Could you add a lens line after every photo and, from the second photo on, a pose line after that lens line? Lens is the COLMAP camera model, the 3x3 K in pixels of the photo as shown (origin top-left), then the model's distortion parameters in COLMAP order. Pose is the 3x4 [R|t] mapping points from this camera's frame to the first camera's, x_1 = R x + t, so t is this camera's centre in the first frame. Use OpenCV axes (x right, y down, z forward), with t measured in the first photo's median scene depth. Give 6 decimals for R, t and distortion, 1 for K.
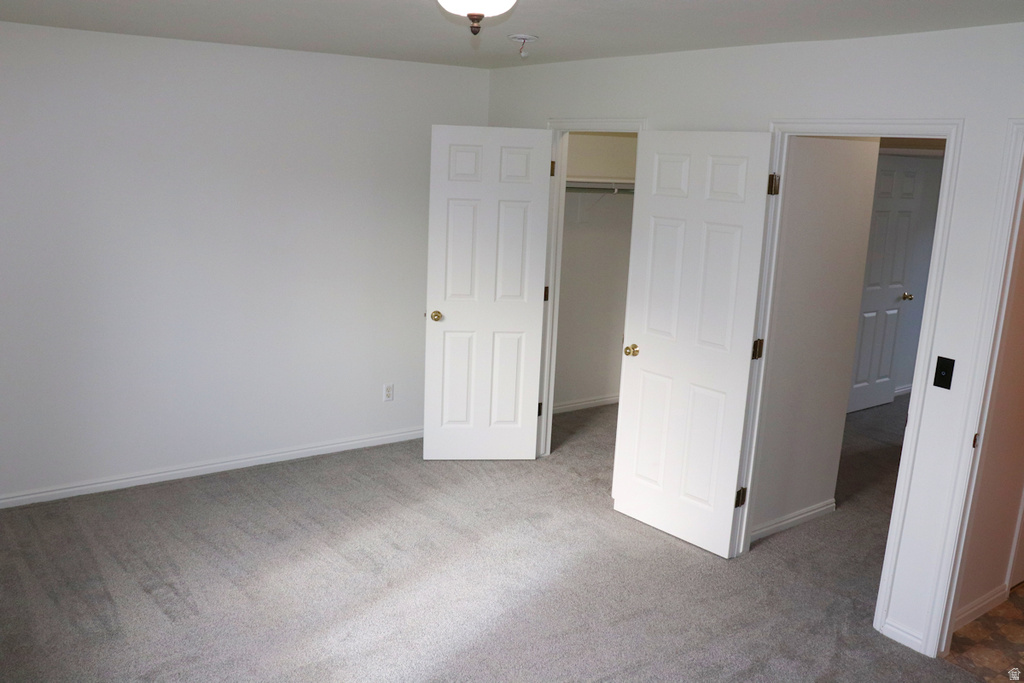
lens RADIAL K [[846.6, 0, 509.9], [0, 846.6, 338.4], [0, 0, 1]] dist [-0.174775, 0.161502]
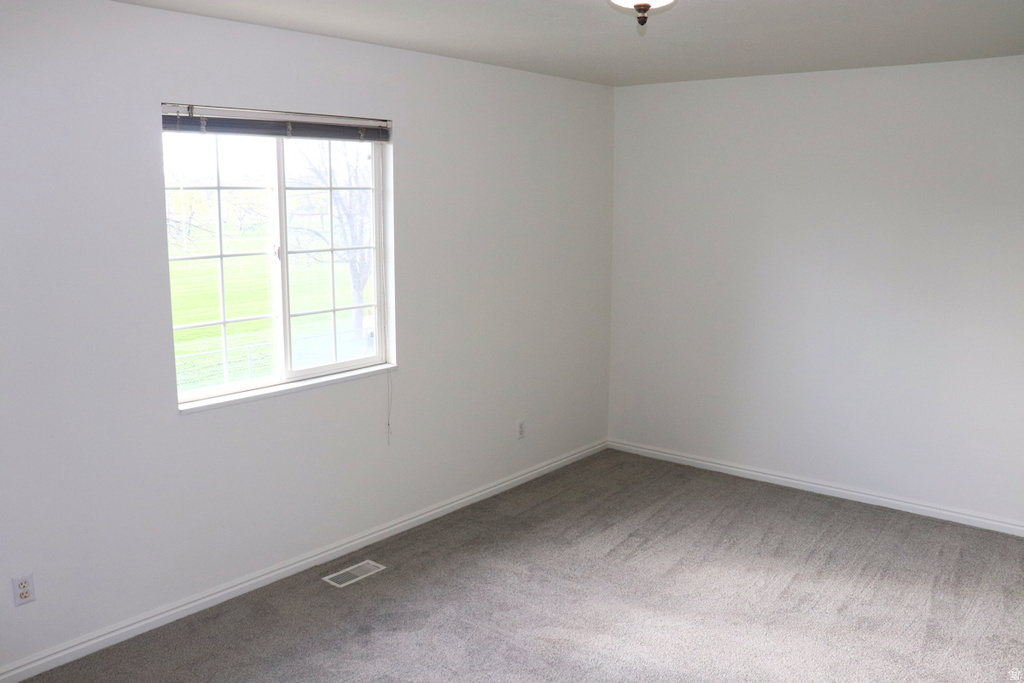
lens RADIAL K [[846.6, 0, 515.5], [0, 846.6, 337.2], [0, 0, 1]] dist [-0.174775, 0.161502]
pose [[0.259409, 0.114772, -0.958924, 0.615710], [-0.194586, 0.978762, 0.064507, -0.019118], [0.945962, 0.169860, 0.276232, 0.426869]]
